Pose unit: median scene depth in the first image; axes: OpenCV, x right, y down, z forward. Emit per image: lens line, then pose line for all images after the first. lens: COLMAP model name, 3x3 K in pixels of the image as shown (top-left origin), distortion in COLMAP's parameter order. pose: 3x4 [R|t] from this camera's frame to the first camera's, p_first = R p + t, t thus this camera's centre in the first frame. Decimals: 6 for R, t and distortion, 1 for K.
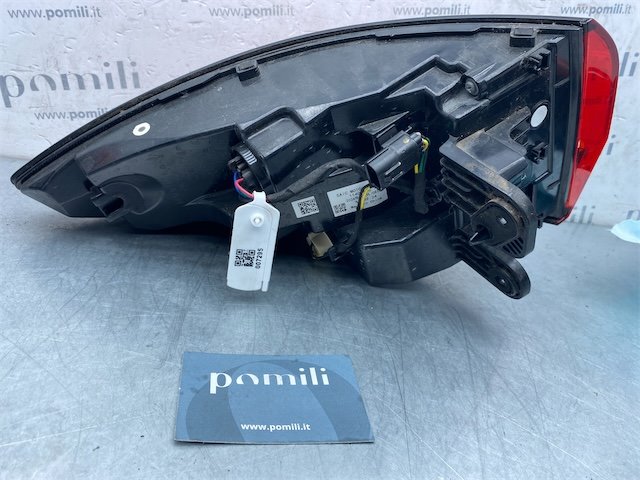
lens RADIAL K [[502.5, 0, 319.9], [0, 502.5, 241.2], [0, 0, 1]] dist [-0.005714, 0.006253]
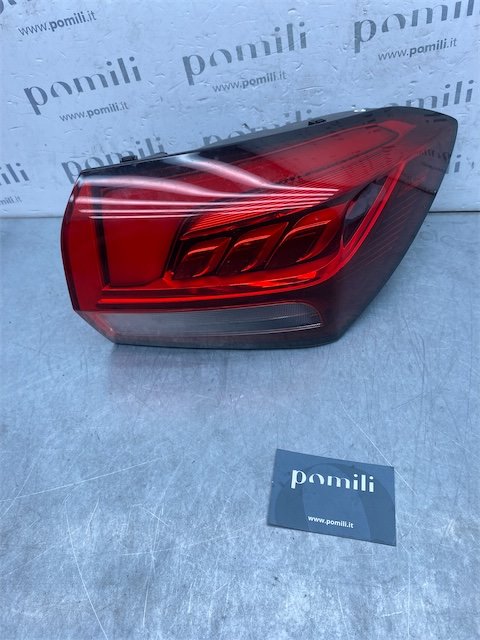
lens RADIAL K [[502.5, 0, 241.7], [0, 502.5, 318.0], [0, 0, 1]] dist [-0.005714, 0.006253]
pose [[0.976957, -0.030925, -0.211183, 0.094728], [0.105779, 0.929539, 0.353226, -0.473481], [0.185380, -0.367425, 0.911391, -0.312868]]
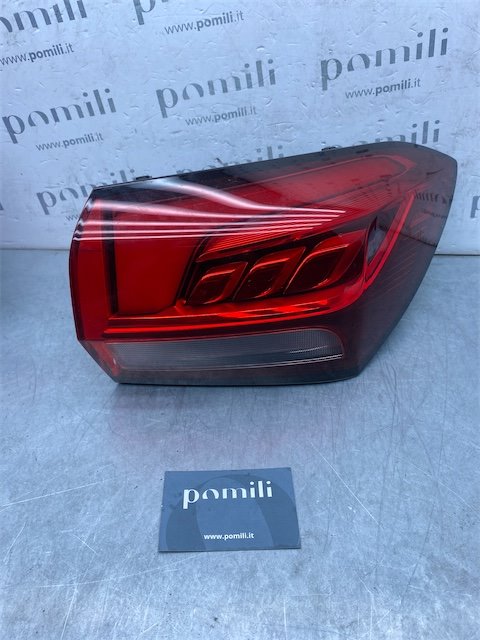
lens RADIAL K [[502.5, 0, 239.5], [0, 502.5, 320.7], [0, 0, 1]] dist [-0.005714, 0.006253]
pose [[0.976911, -0.038143, -0.210215, 0.177394], [0.081069, 0.976527, 0.199554, -0.288403], [0.197669, -0.211989, 0.957072, -0.282446]]
